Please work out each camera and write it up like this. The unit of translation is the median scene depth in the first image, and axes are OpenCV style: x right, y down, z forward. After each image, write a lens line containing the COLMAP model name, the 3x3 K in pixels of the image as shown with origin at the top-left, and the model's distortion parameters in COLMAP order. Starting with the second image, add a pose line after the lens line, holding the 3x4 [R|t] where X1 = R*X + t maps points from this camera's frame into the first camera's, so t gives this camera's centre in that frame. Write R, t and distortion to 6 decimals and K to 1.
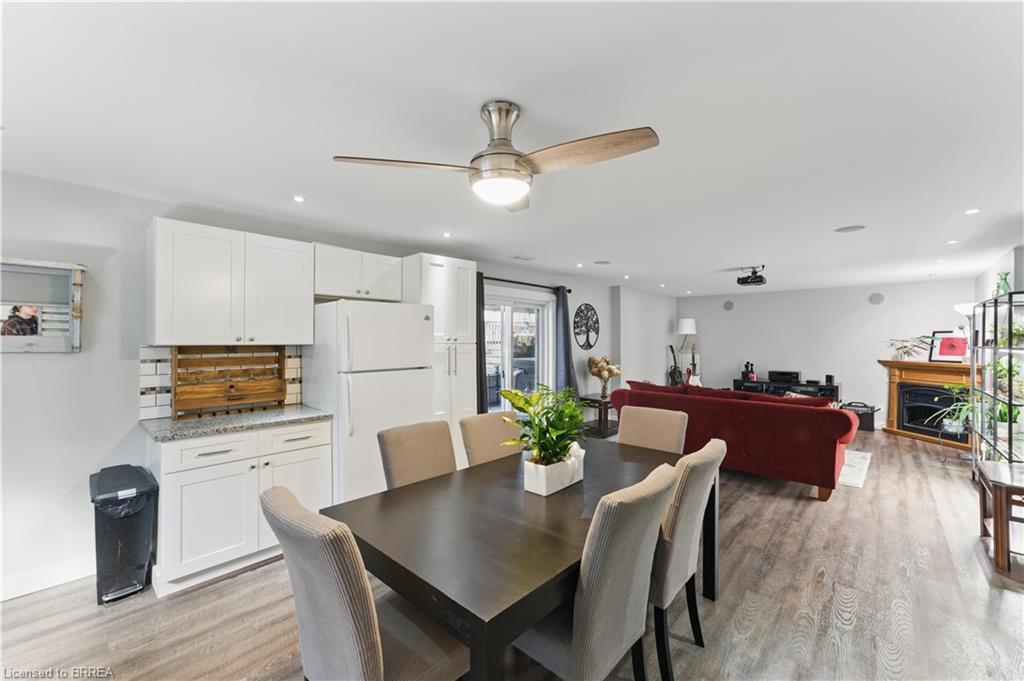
lens RADIAL K [[413.0, 0, 525.9], [0, 413.0, 341.4], [0, 0, 1]] dist [0.021813, -0.000085]
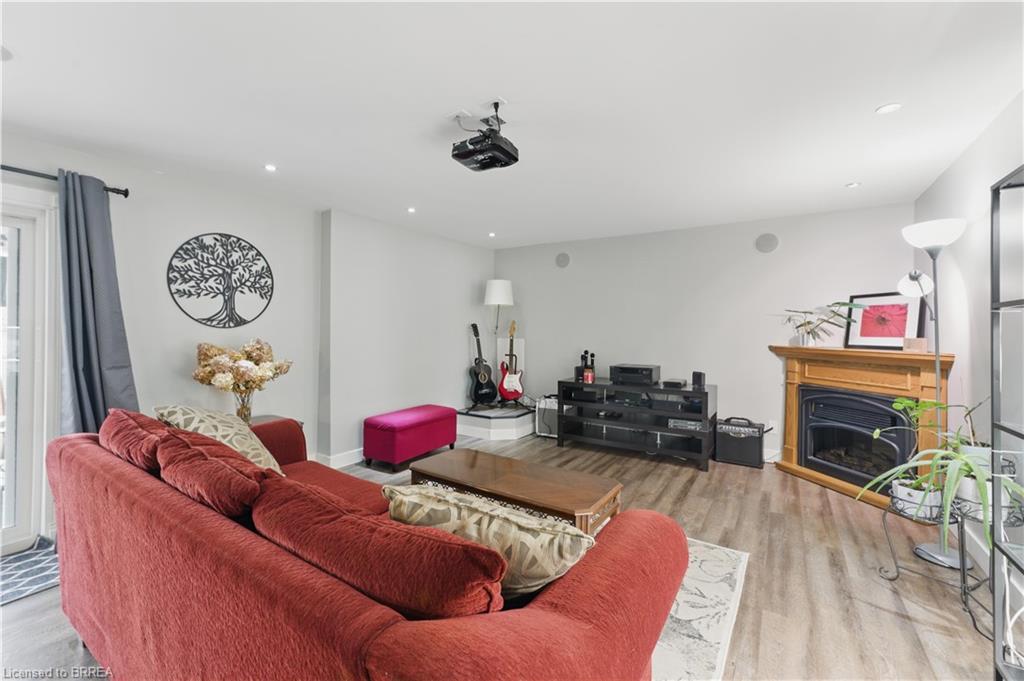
lens RADIAL K [[419.1, 0, 510.0], [0, 419.1, 326.4], [0, 0, 1]] dist [-0.033969, 0.017651]
pose [[0.992437, -0.000533, 0.122751, 0.424062], [0.001788, 0.999947, -0.010115, 0.023432], [-0.122739, 0.010258, 0.992386, 0.485593]]
